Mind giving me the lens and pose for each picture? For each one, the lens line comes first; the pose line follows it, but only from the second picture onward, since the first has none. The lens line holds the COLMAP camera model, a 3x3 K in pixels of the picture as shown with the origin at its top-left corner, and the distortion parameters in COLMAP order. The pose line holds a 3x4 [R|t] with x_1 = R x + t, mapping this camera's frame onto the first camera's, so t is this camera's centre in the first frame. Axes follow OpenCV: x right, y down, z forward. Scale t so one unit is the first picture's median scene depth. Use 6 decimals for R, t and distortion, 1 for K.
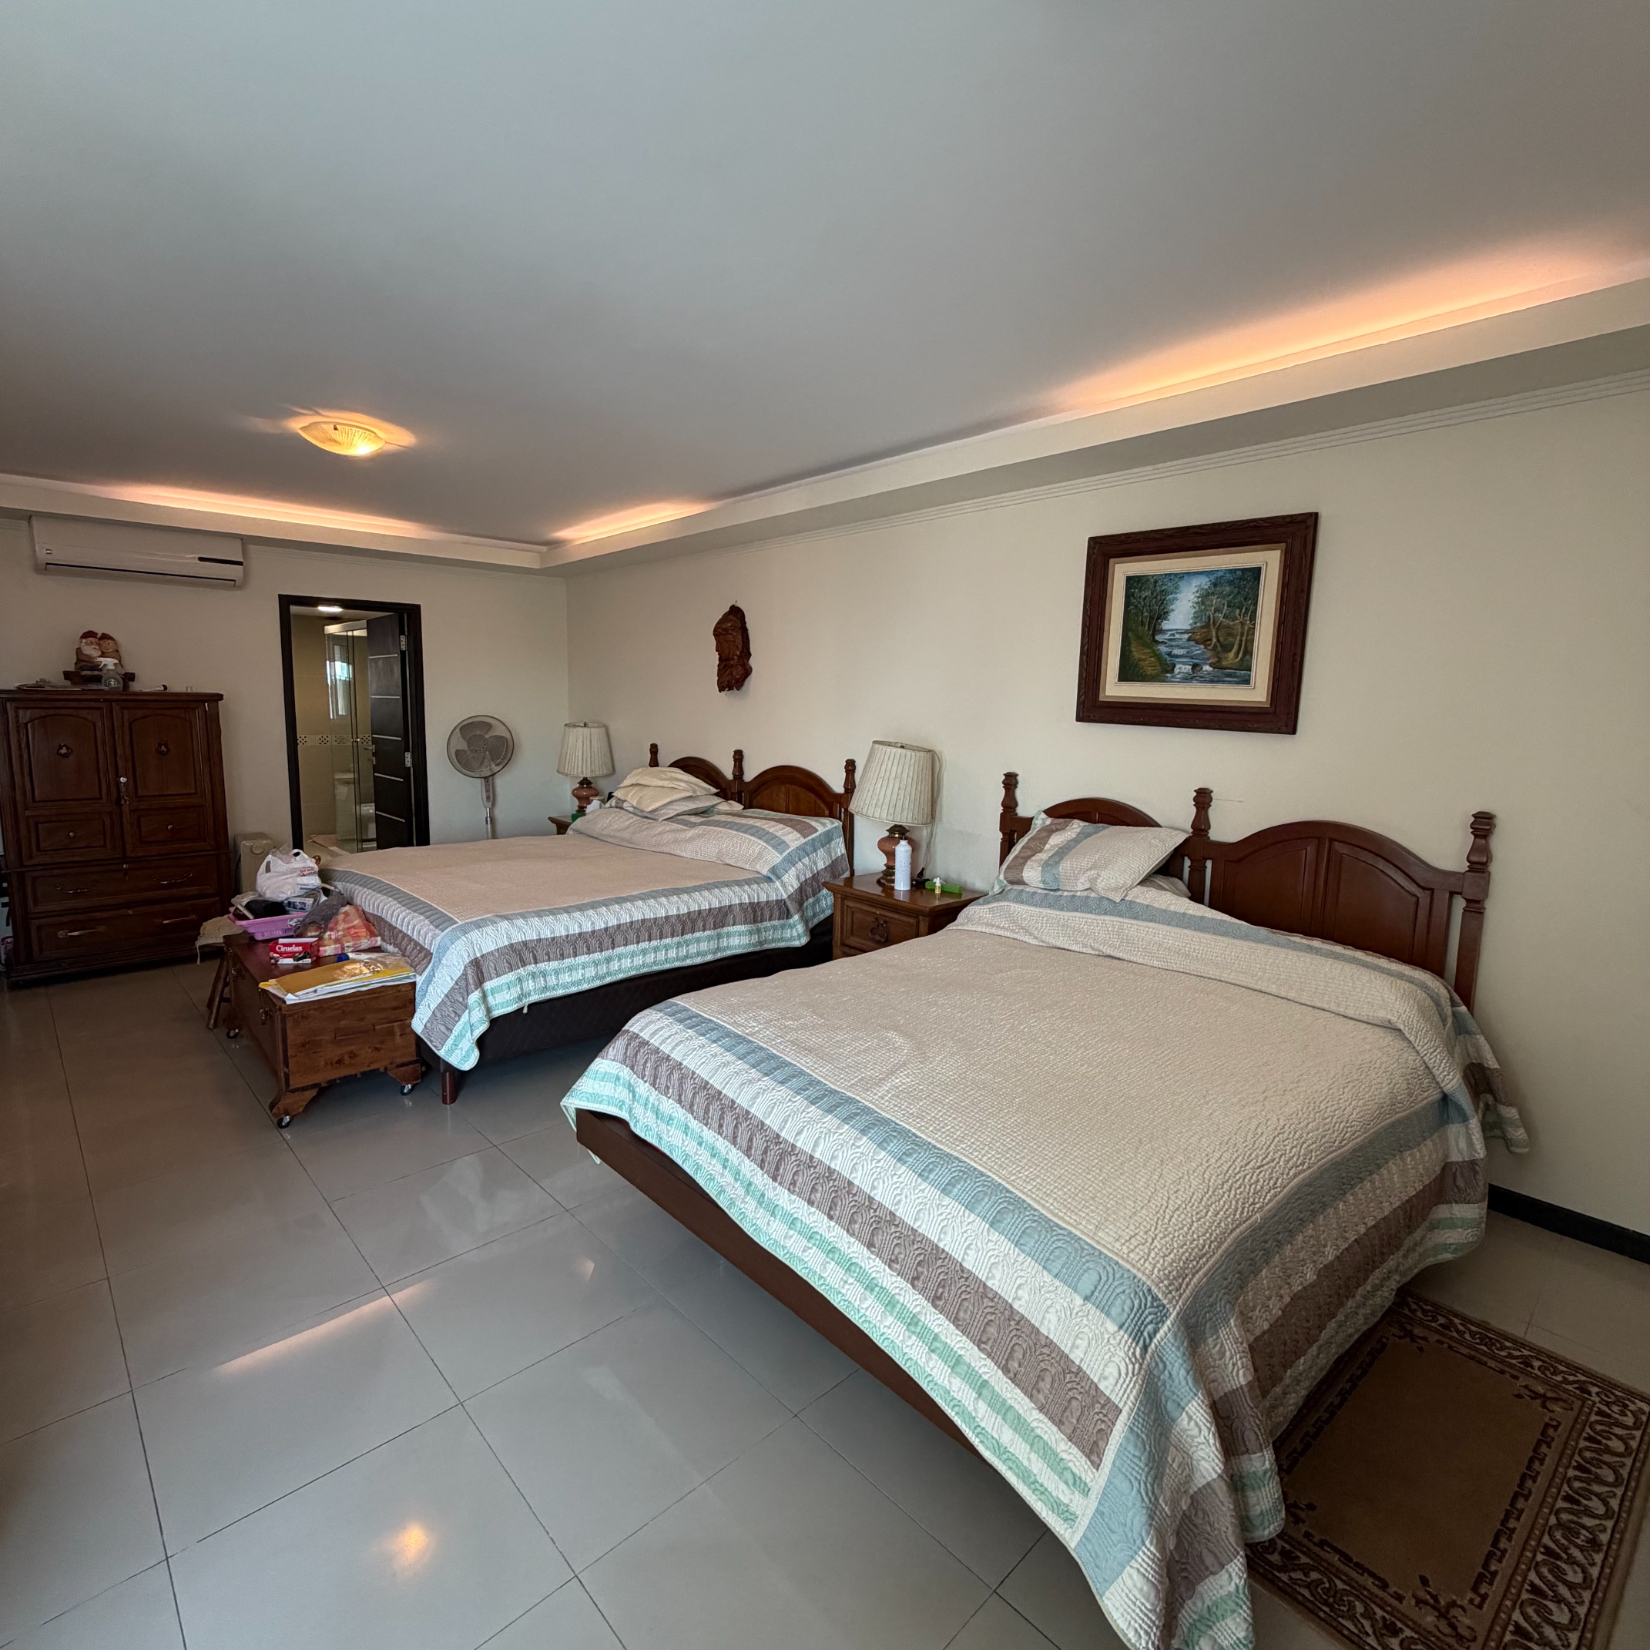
lens RADIAL K [[877.2, 0, 821.9], [0, 877.2, 816.0], [0, 0, 1]] dist [-0.001471, 0.001020]
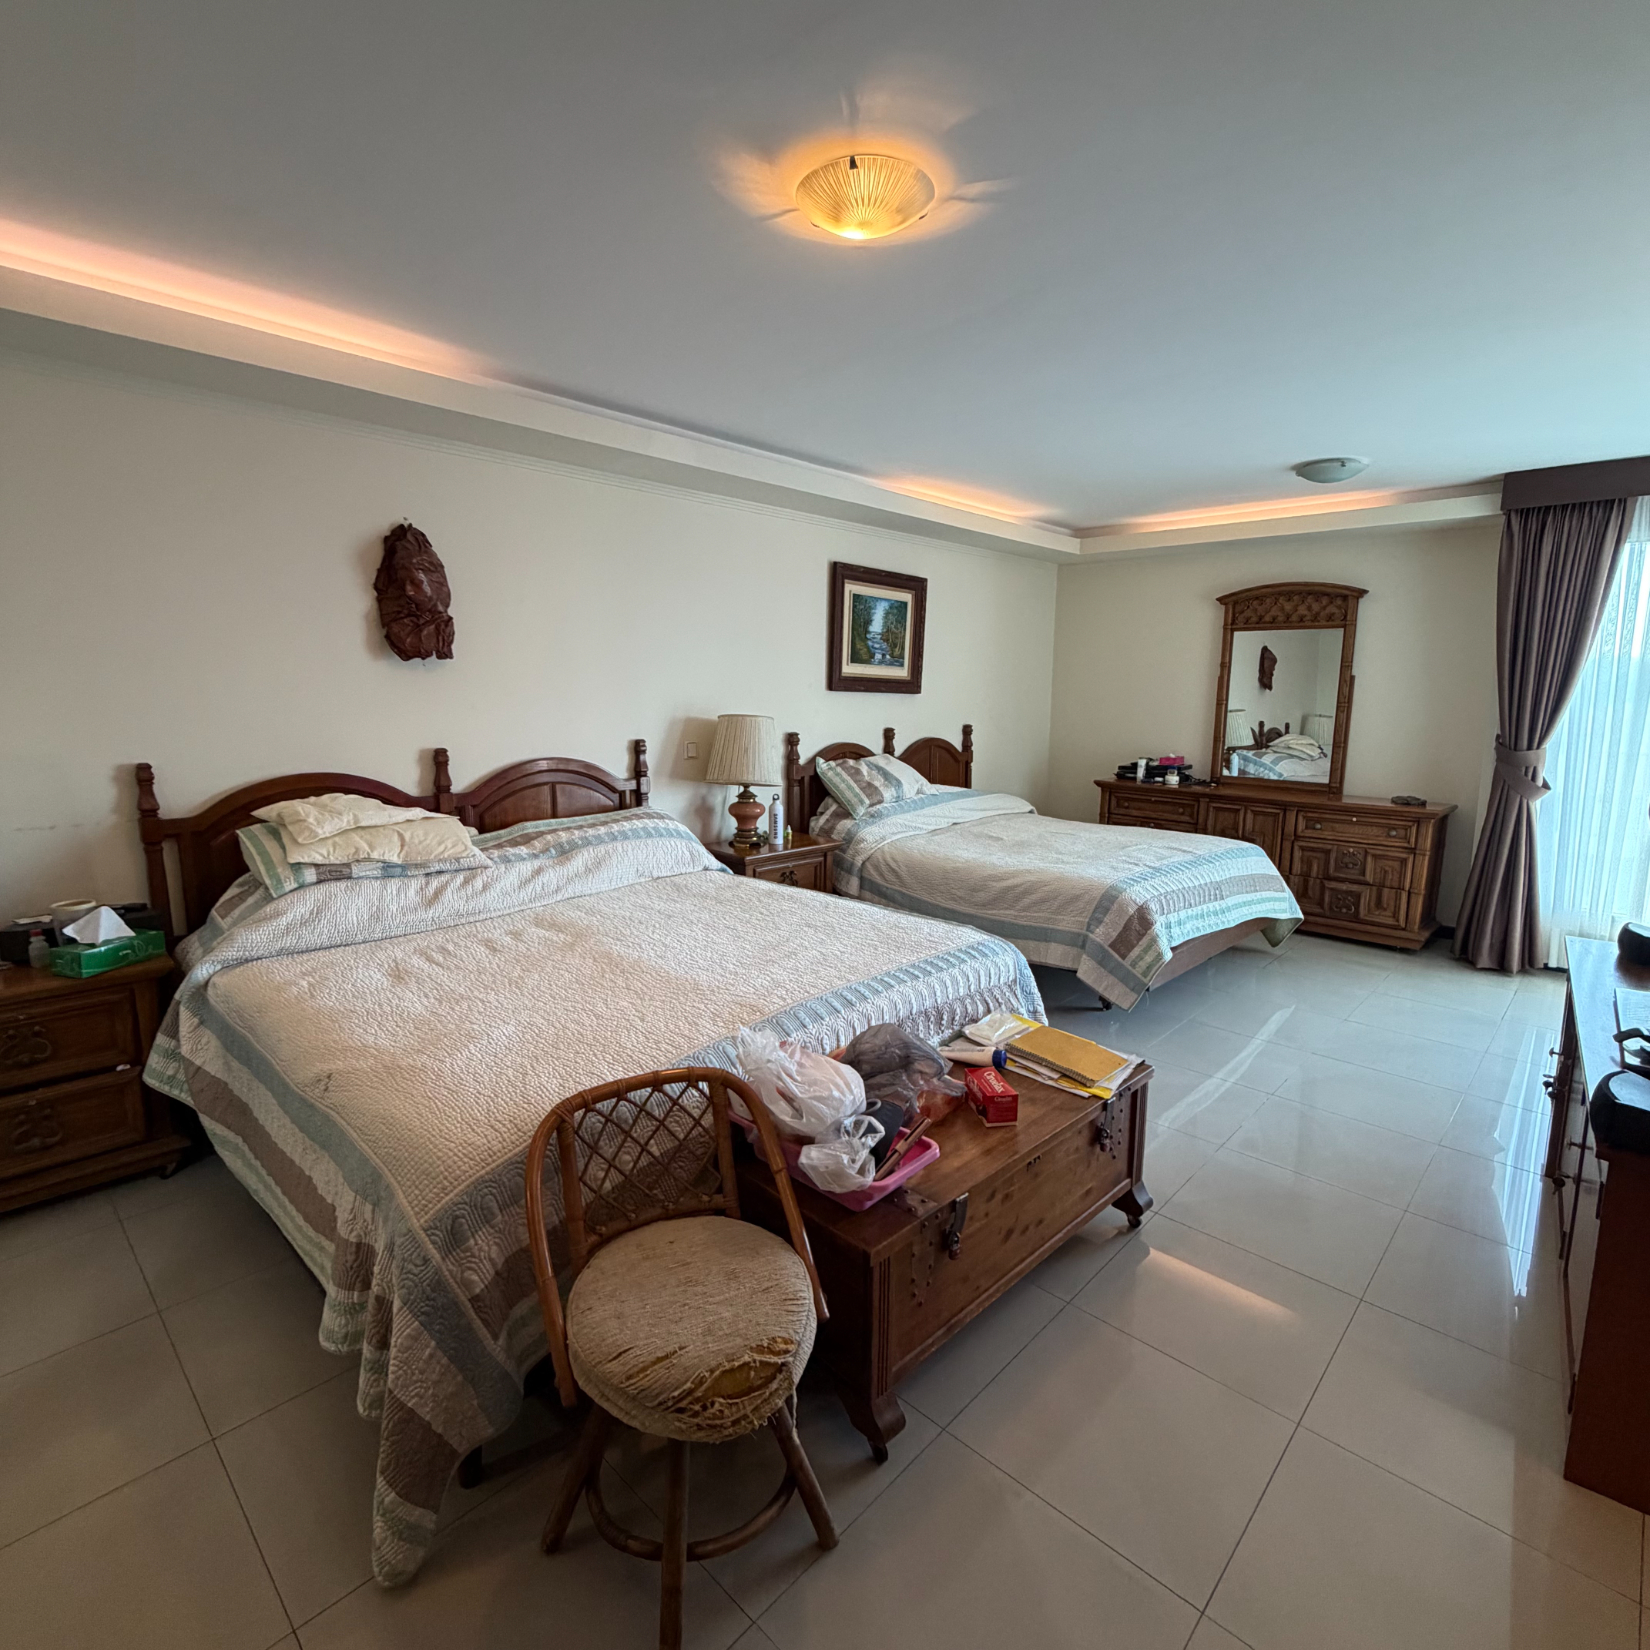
lens RADIAL K [[877.2, 0, 821.9], [0, 877.2, 816.0], [0, 0, 1]] dist [-0.001471, 0.001020]
pose [[-0.054539, -0.177028, 0.982693, -1.219823], [0.108386, 0.977294, 0.182071, -0.182777], [-0.992612, 0.116440, -0.034113, 1.171260]]
